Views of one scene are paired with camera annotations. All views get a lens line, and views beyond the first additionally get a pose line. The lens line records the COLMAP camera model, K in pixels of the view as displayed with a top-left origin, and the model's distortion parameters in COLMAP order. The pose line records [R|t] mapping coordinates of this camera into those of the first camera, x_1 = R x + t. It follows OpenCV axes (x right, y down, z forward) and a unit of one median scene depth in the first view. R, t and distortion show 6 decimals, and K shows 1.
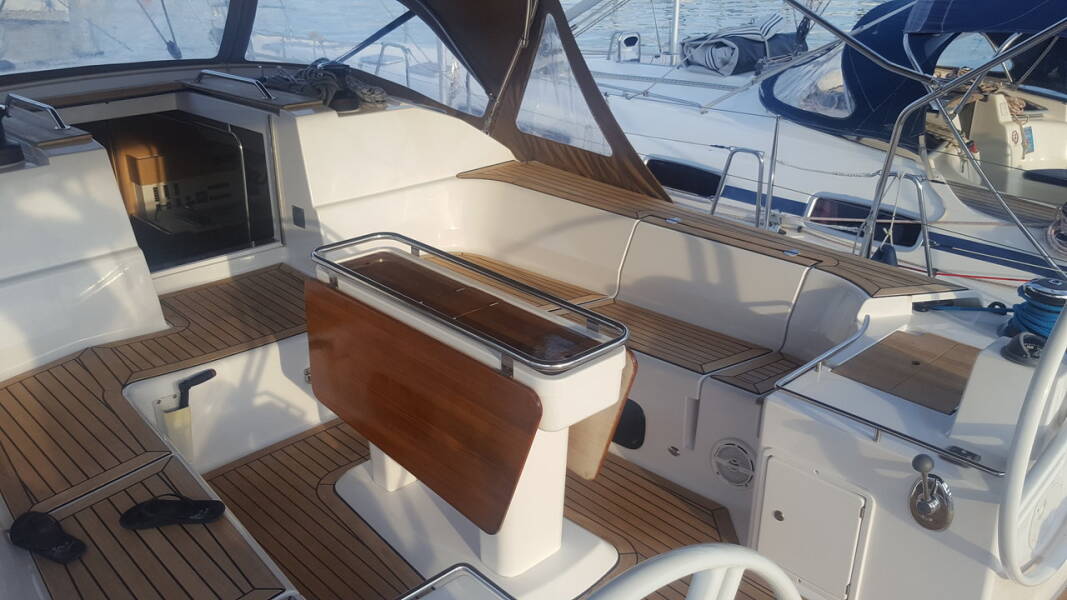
lens RADIAL K [[906.4, 0, 517.0], [0, 906.4, 263.5], [0, 0, 1]] dist [0.149929, -0.267802]
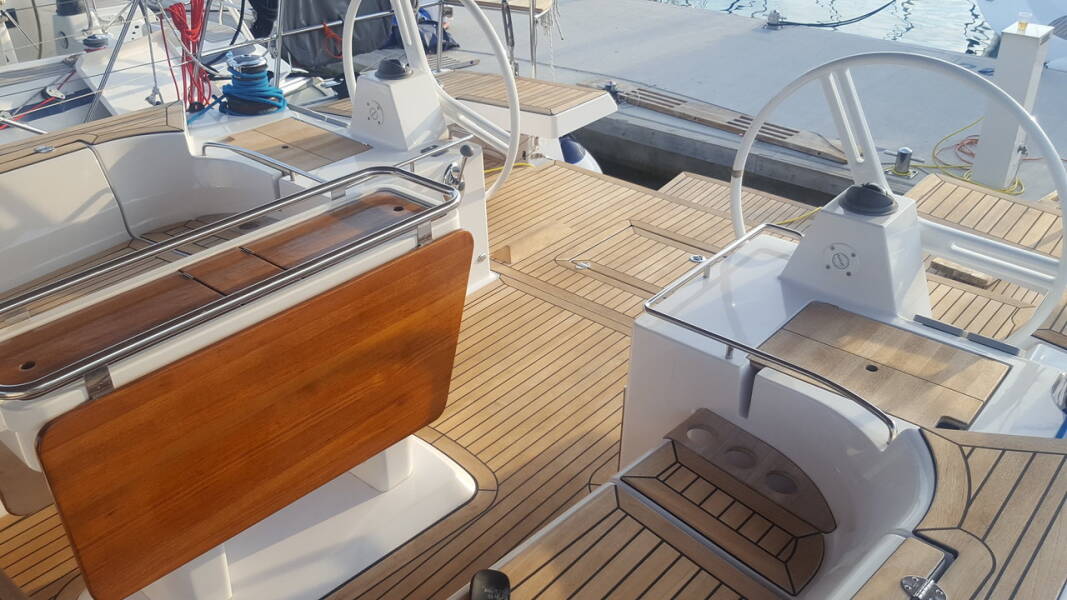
lens RADIAL K [[906.4, 0, 517.0], [0, 906.4, 263.5], [0, 0, 1]] dist [0.149929, -0.267802]
pose [[-0.116038, -0.468520, 0.875799, -0.561523], [0.359832, 0.802028, 0.476731, -0.180231], [-0.925773, 0.370459, 0.075523, 0.556251]]
